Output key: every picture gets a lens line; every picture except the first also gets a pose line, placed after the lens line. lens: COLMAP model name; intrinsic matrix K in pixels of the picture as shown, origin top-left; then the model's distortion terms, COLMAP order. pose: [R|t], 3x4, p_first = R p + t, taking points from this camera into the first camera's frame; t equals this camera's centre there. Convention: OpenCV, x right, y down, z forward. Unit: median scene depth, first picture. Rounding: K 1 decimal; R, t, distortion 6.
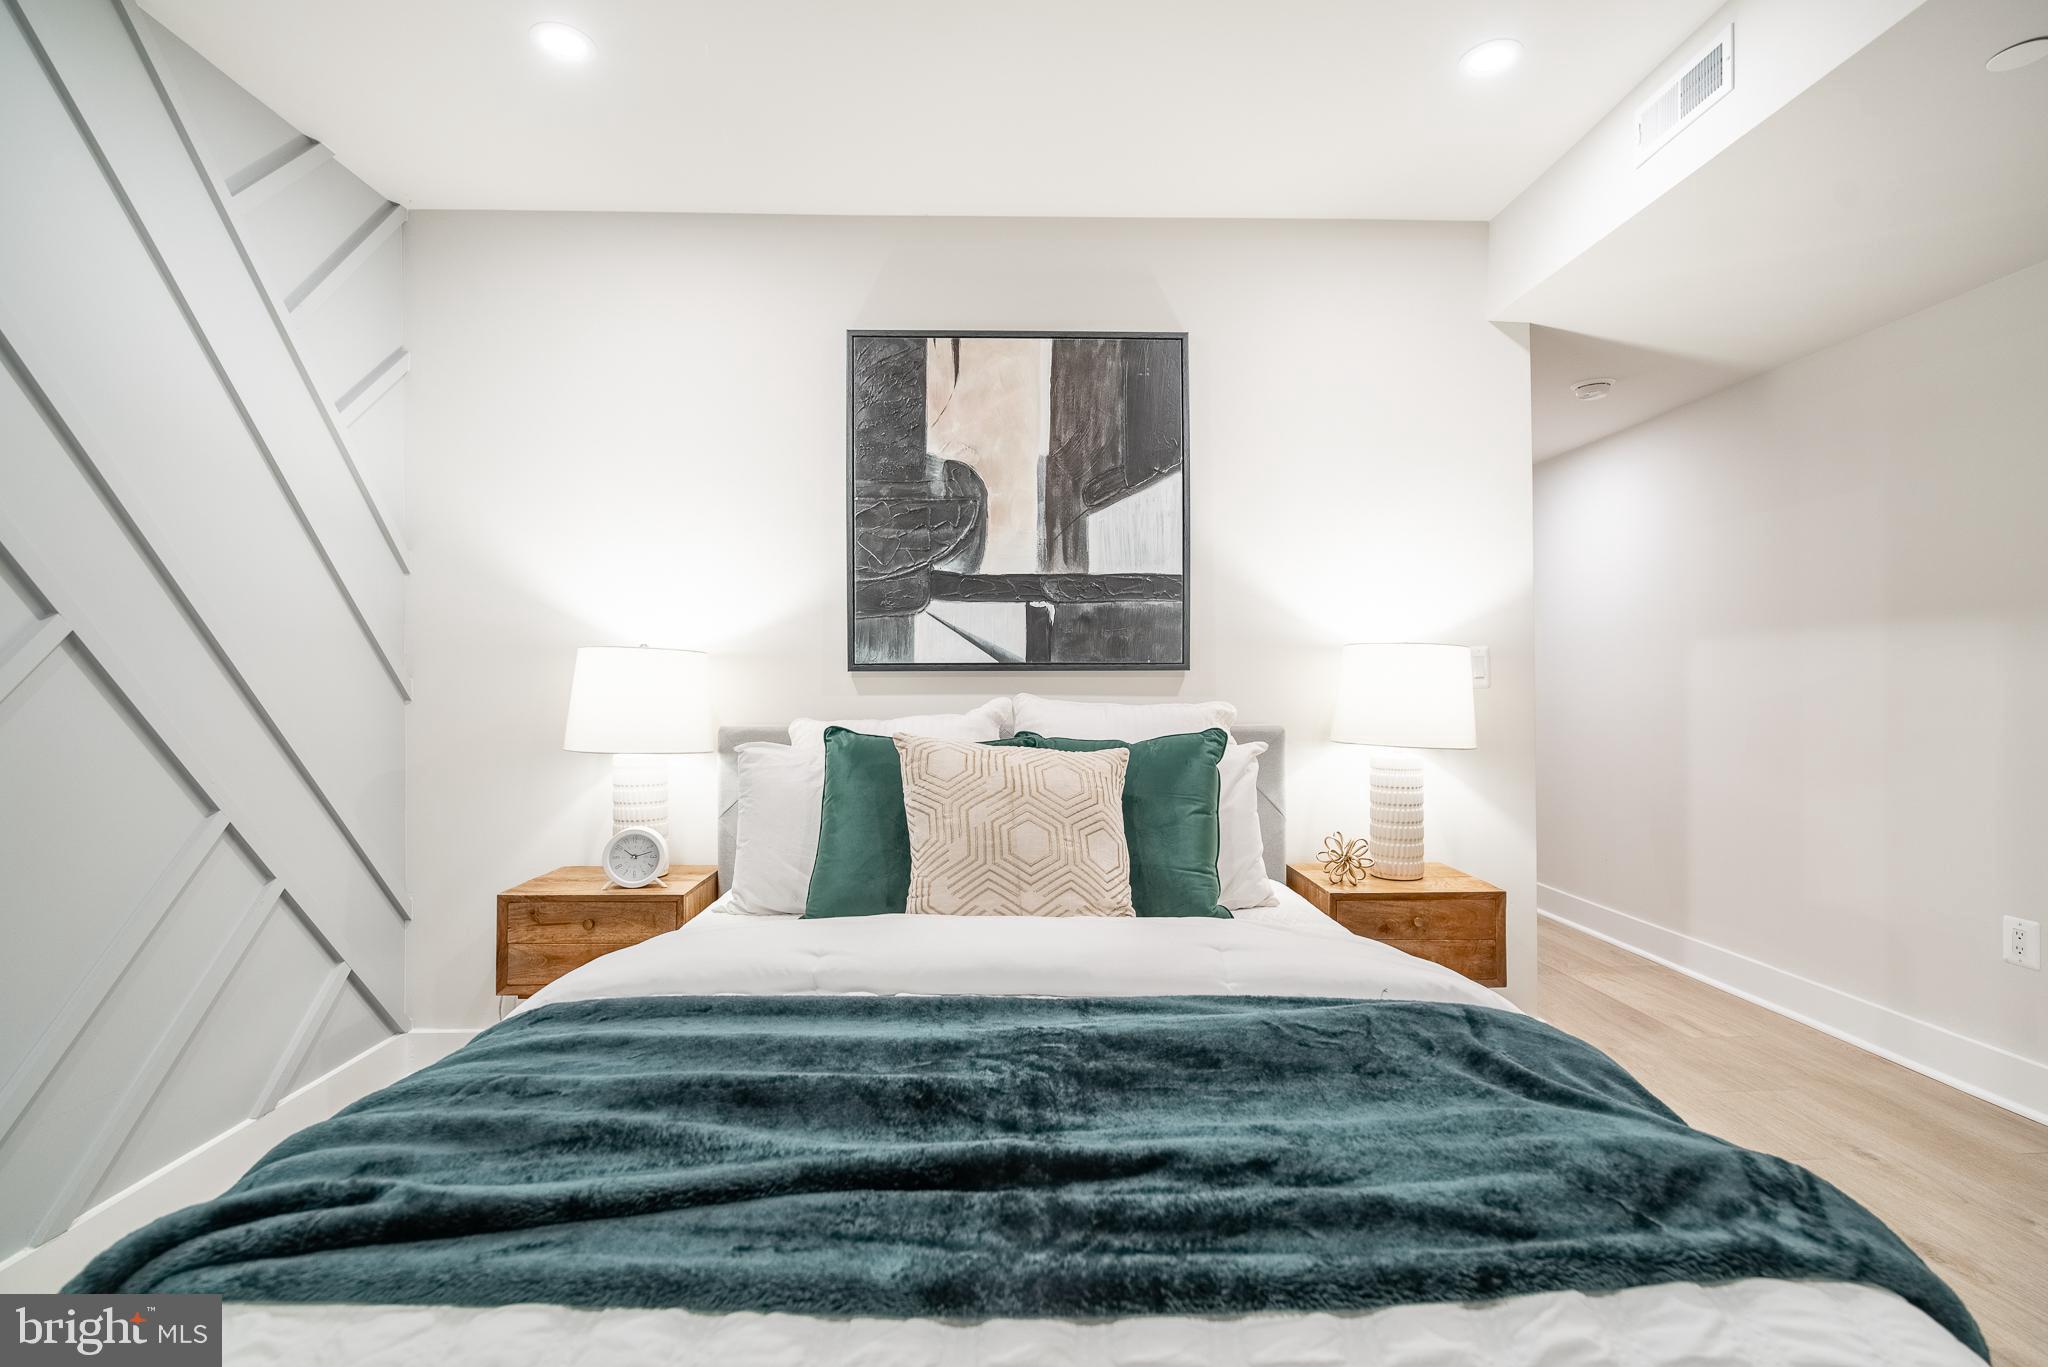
lens RADIAL K [[942.4, 0, 1022.6], [0, 942.4, 684.3], [0, 0, 1]] dist [0.002000, -0.000724]
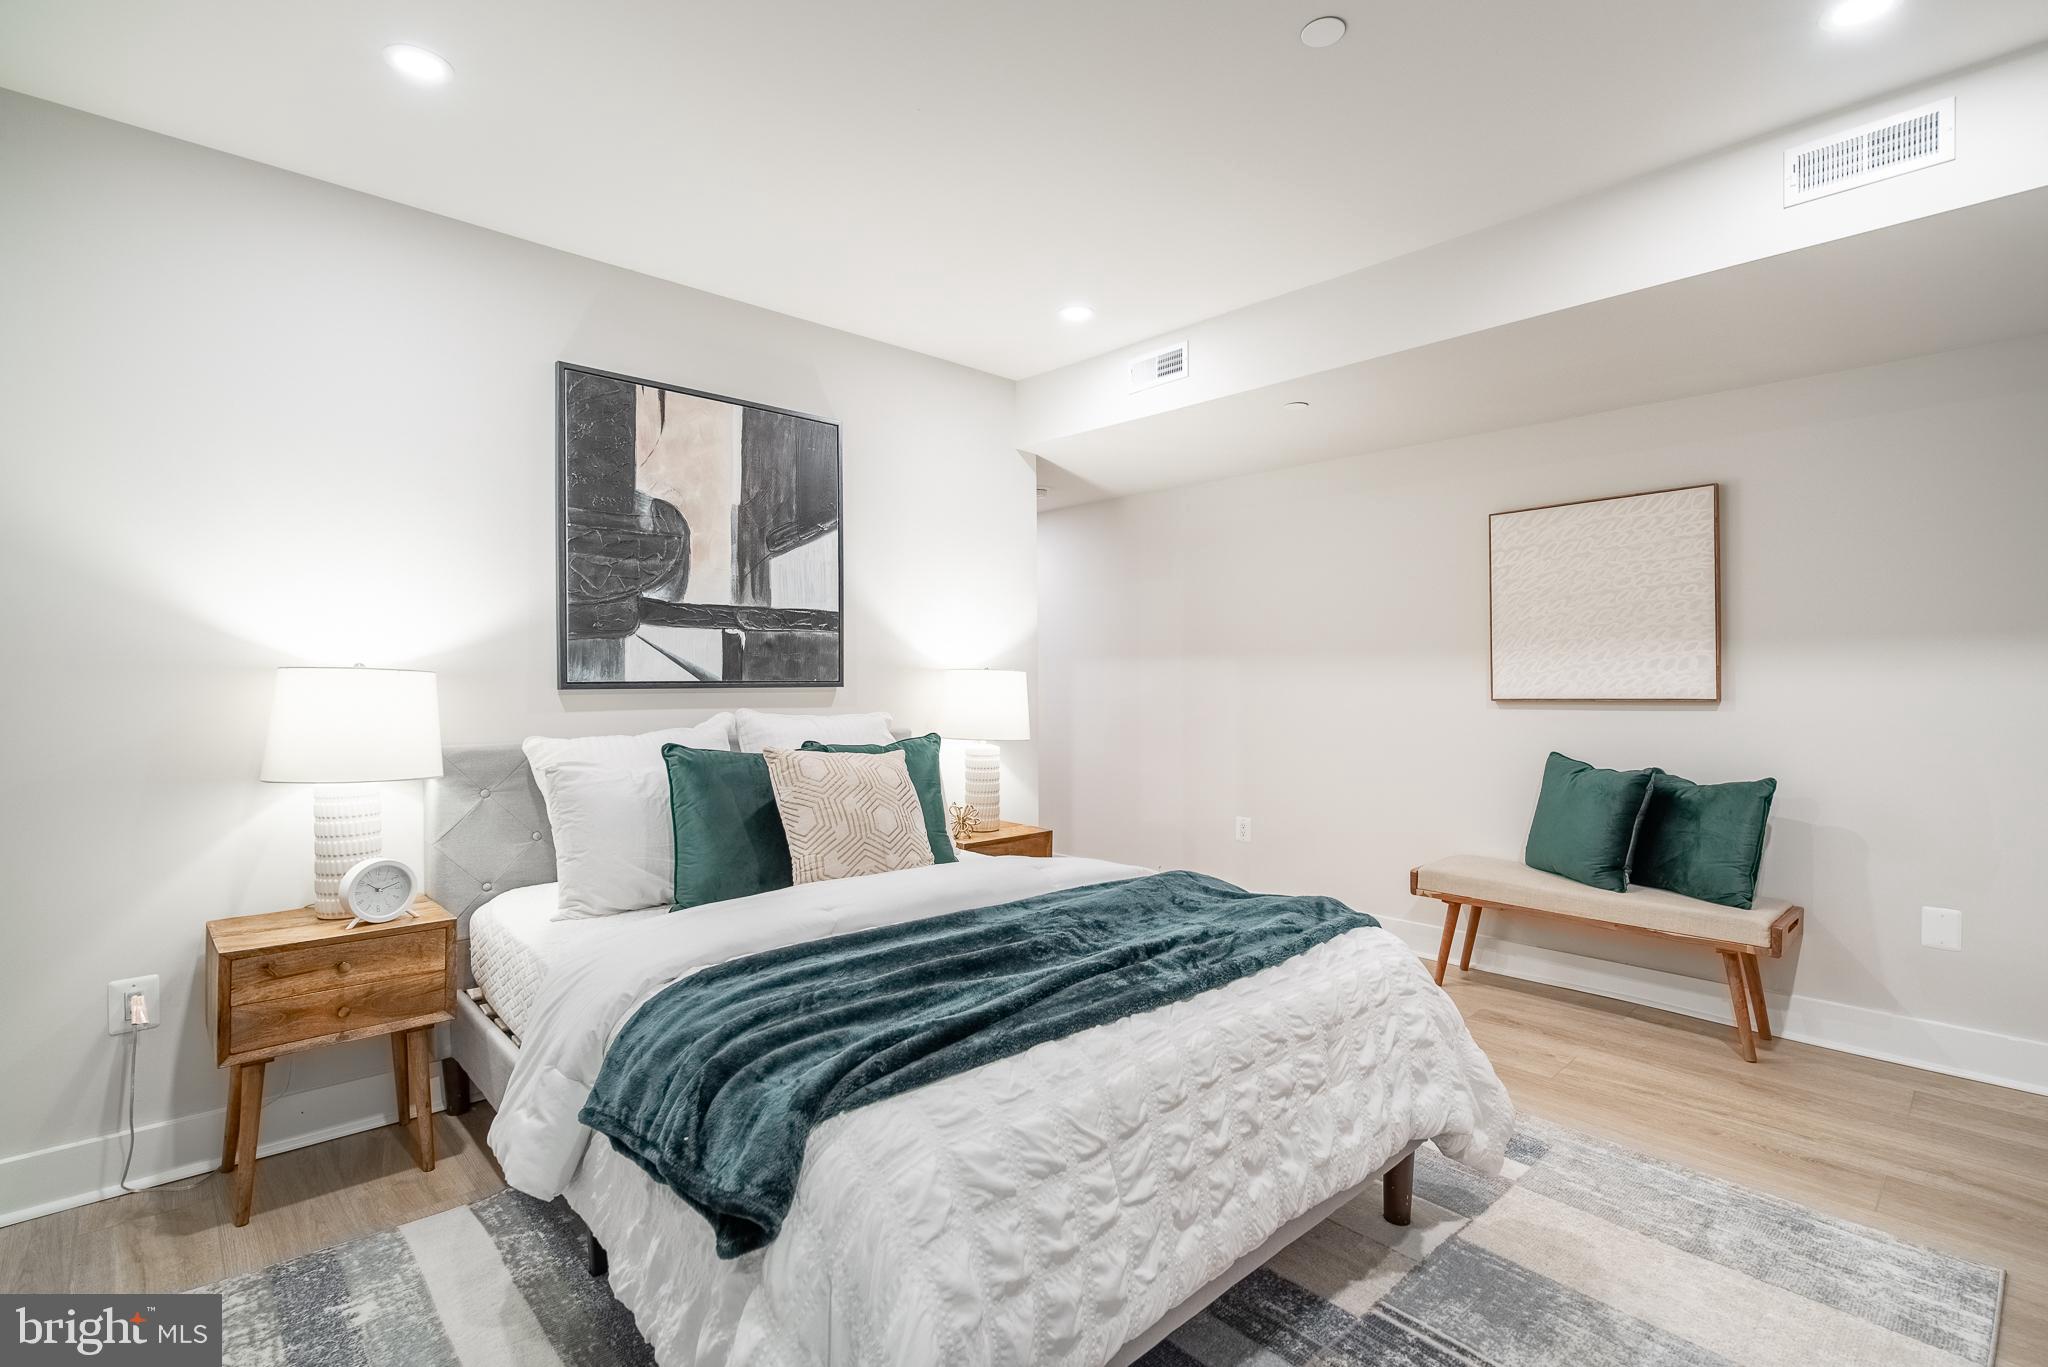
lens RADIAL K [[942.4, 0, 1022.6], [0, 942.4, 681.5], [0, 0, 1]] dist [0.002000, -0.000724]
pose [[0.751499, 0.000052, 0.659734, -0.486225], [-0.003828, 0.999984, 0.004281, -0.028882], [-0.659723, -0.005743, 0.751487, -0.120309]]
